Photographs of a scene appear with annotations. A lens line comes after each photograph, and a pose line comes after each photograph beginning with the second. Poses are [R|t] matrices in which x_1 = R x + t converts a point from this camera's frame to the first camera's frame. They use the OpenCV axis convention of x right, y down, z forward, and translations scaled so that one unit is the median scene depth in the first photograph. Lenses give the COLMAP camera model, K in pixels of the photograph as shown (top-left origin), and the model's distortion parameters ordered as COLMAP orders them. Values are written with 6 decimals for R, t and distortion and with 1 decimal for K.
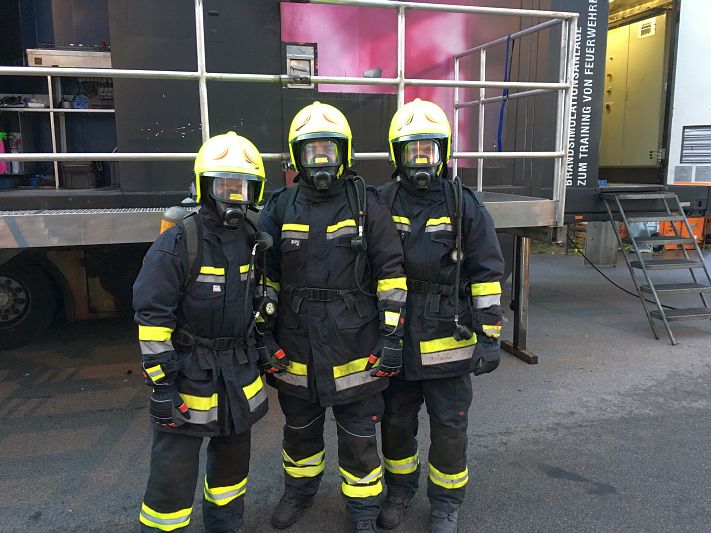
lens RADIAL K [[613.5, 0, 355.5], [0, 613.5, 266.5], [0, 0, 1]] dist [0.098950, -0.146759]
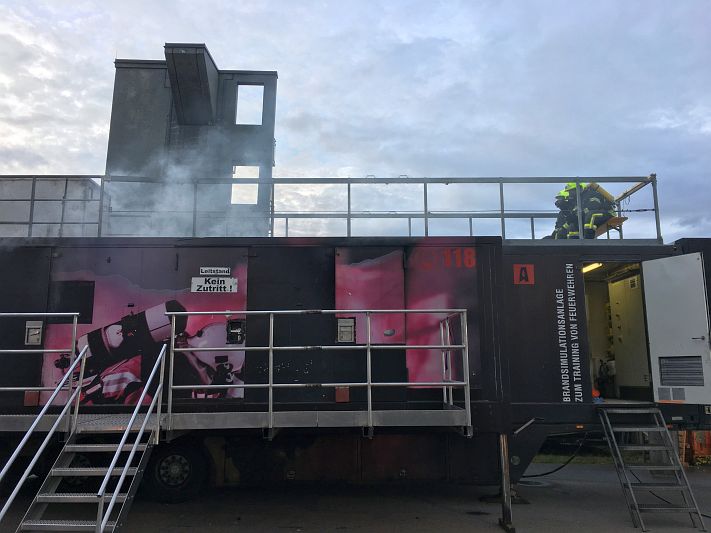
lens RADIAL K [[608.3, 0, 355.8], [0, 608.3, 255.0], [0, 0, 1]] dist [0.059272, -0.095491]
pose [[0.965895, -0.050012, -0.254057, 0.256929], [-0.042076, 0.937813, -0.344582, 0.047210], [0.255491, 0.343520, 0.903725, -0.414139]]
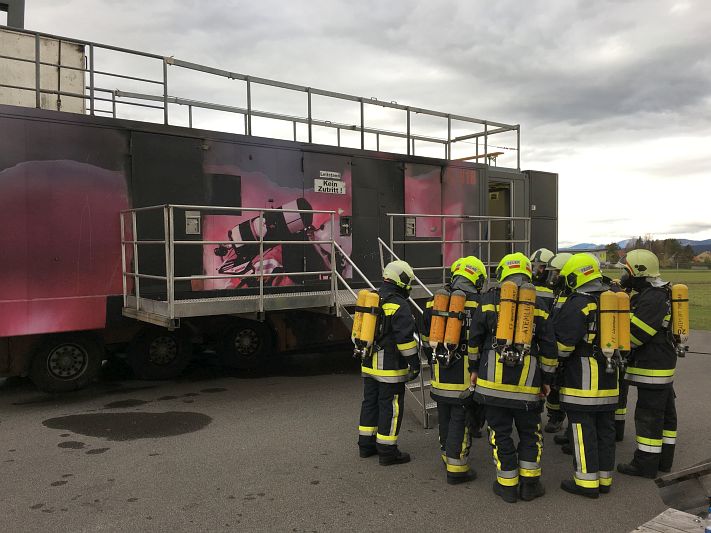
lens RADIAL K [[603.5, 0, 355.5], [0, 603.5, 266.5], [0, 0, 1]] dist [0.061178, 0.000068]
pose [[0.927550, -0.017417, 0.373294, -0.757153], [0.073476, 0.987915, -0.136476, 0.081146], [-0.366405, 0.154017, 0.917620, -0.662327]]
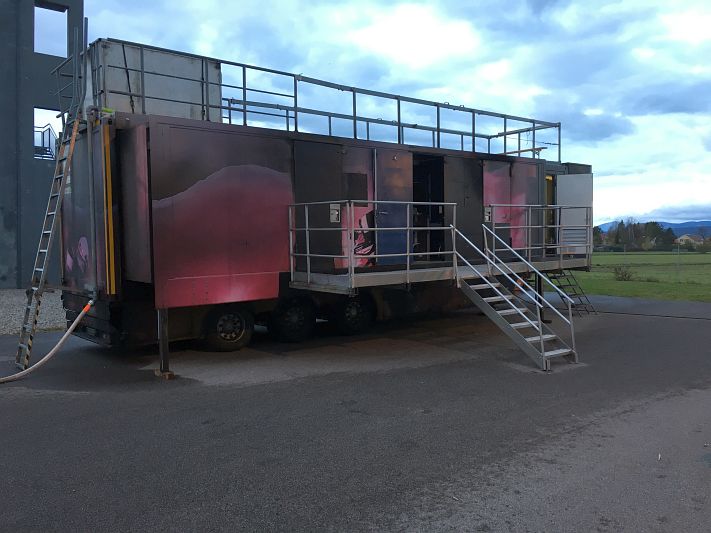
lens RADIAL K [[589.1, 0, 355.5], [0, 589.1, 266.5], [0, 0, 1]] dist [0.085498, -0.002117]
pose [[0.918761, -0.035958, 0.393172, -1.117861], [0.086279, 0.990060, -0.111070, 0.100221], [-0.385271, 0.135969, 0.912732, -0.766225]]
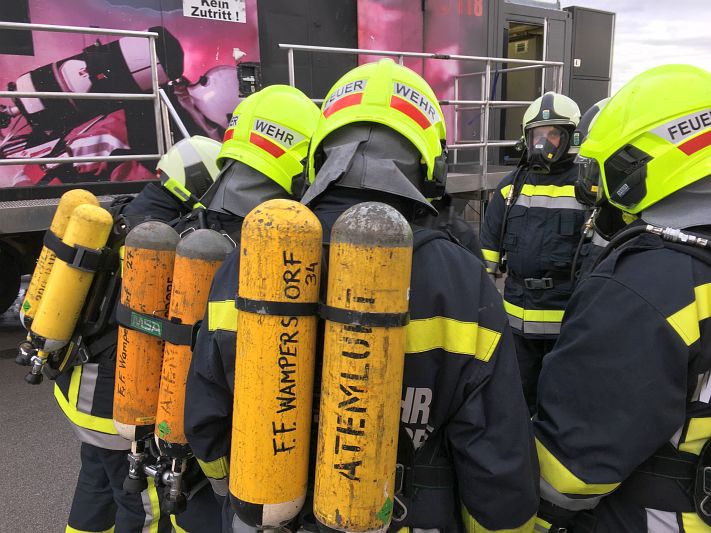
lens RADIAL K [[613.5, 0, 355.5], [0, 613.5, 266.5], [0, 0, 1]] dist [0.098950, -0.146759]
pose [[0.948931, -0.081609, 0.304746, -0.400359], [0.075242, 0.996632, 0.032599, 0.039400], [-0.306380, -0.008005, 0.951875, -0.258861]]
